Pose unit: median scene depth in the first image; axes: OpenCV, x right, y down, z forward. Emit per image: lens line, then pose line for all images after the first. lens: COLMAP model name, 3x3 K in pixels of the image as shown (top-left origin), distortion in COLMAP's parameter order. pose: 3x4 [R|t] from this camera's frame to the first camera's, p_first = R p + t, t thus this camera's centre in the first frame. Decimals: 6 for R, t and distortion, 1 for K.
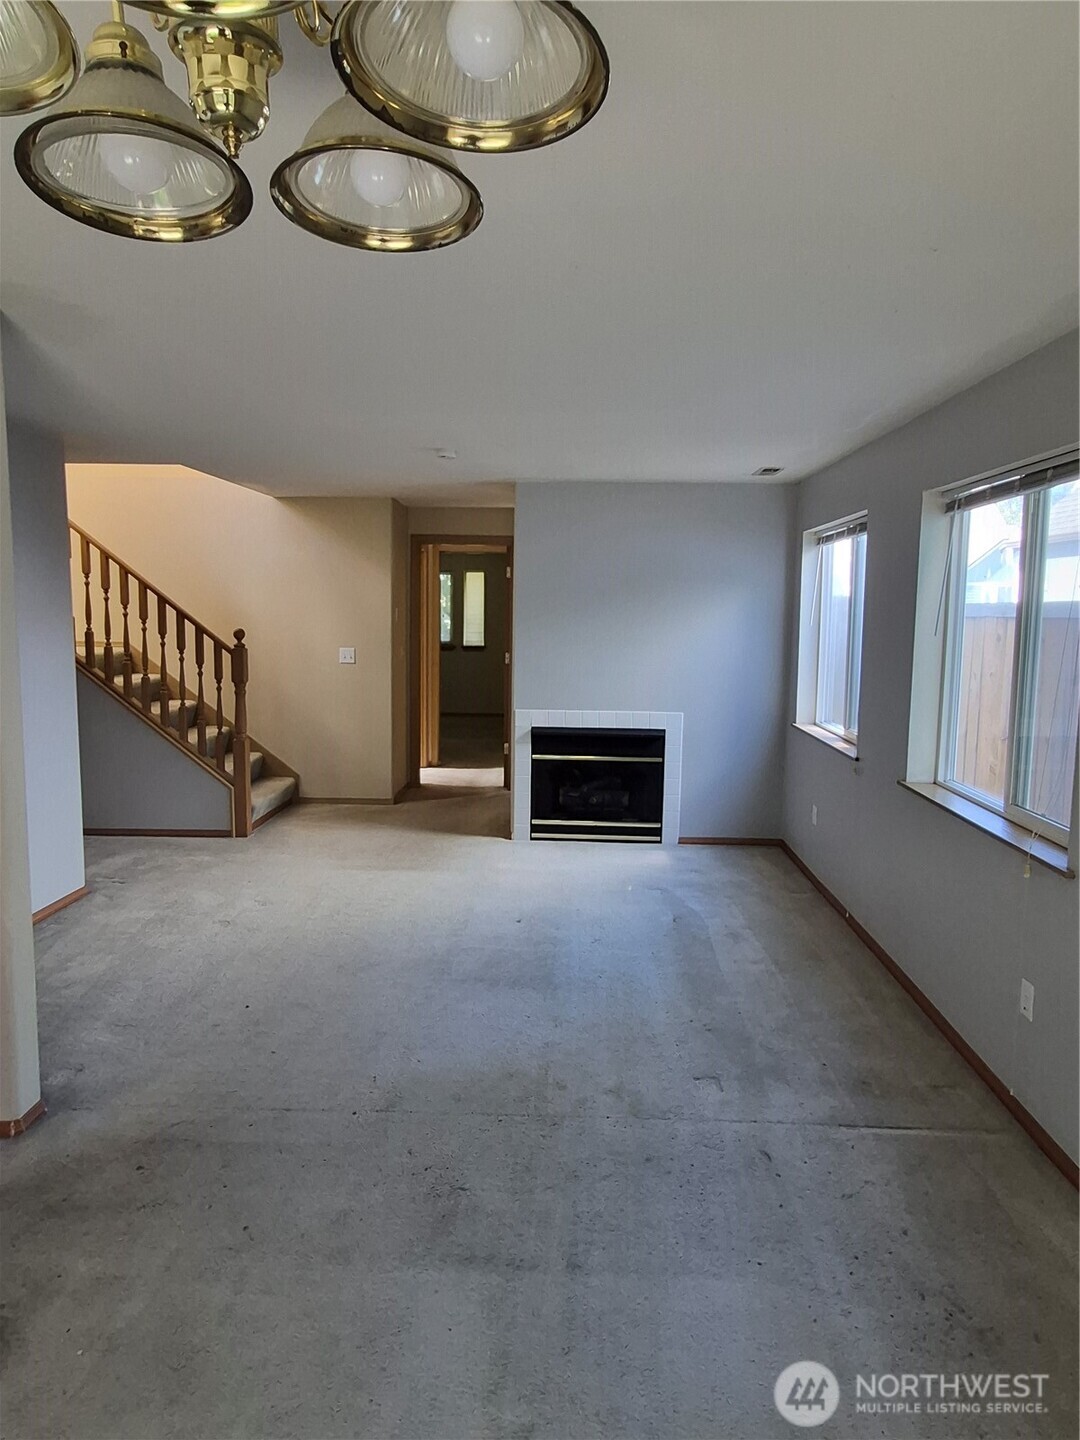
lens RADIAL K [[878.1, 0, 540.6], [0, 878.1, 690.4], [0, 0, 1]] dist [-0.002040, -0.000473]
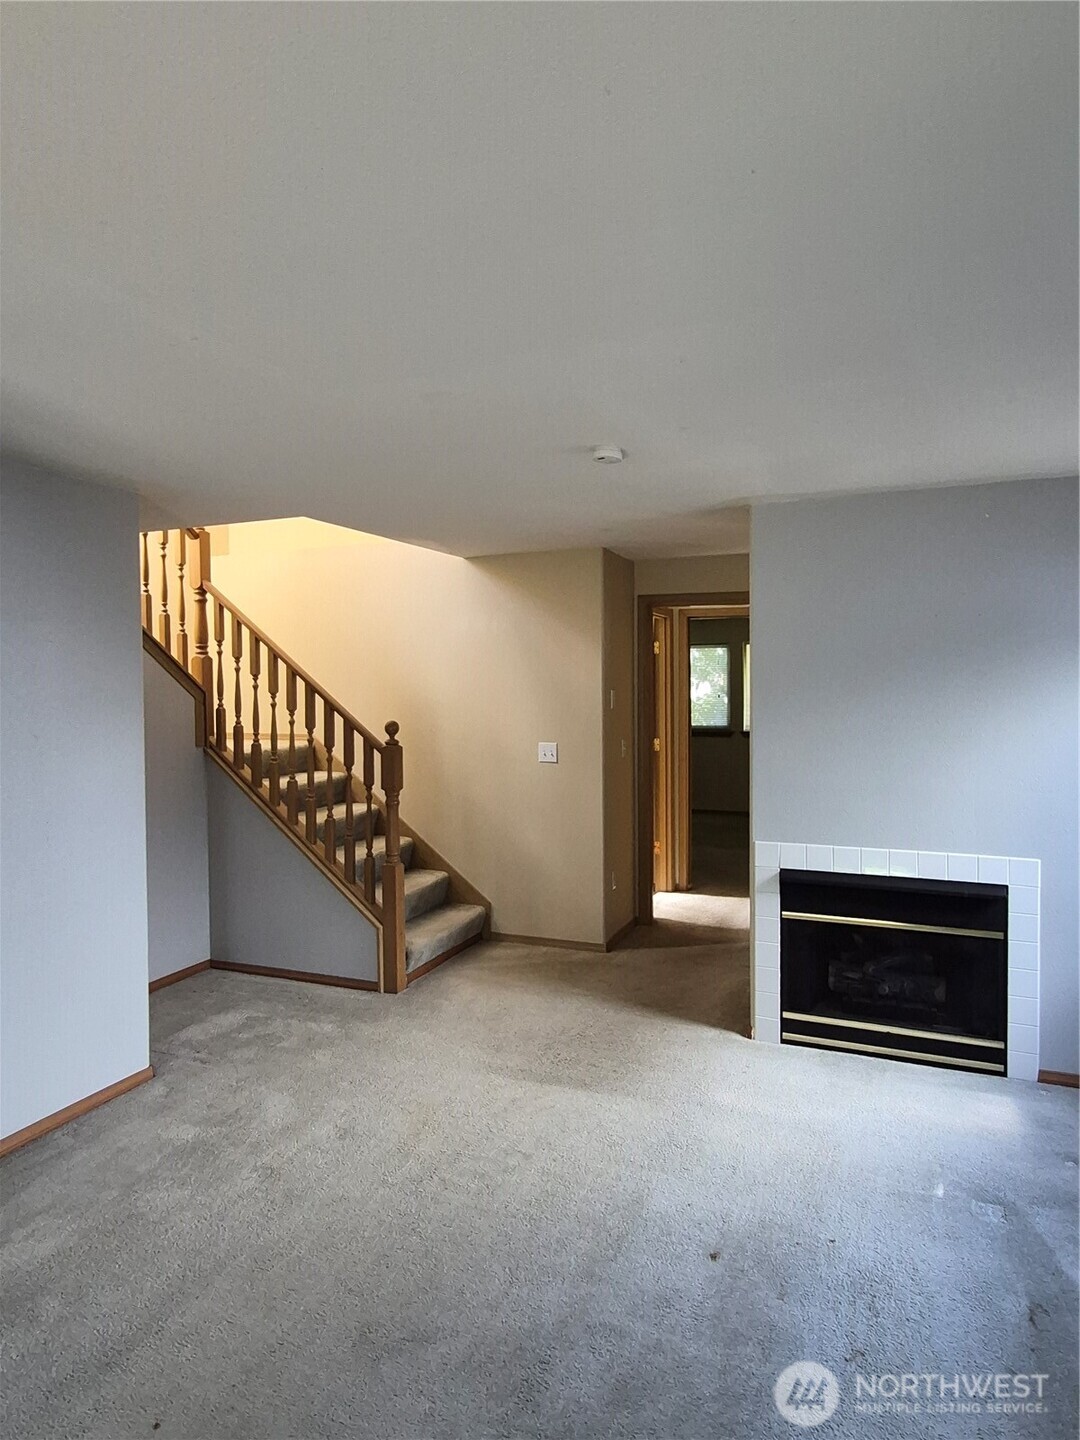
lens RADIAL K [[878.1, 0, 540.6], [0, 878.1, 690.4], [0, 0, 1]] dist [-0.002040, -0.000473]
pose [[0.936694, -0.016311, -0.349768, 0.053863], [-0.013896, 0.996396, -0.083680, -0.033813], [0.349872, 0.083243, 0.933092, 0.310537]]
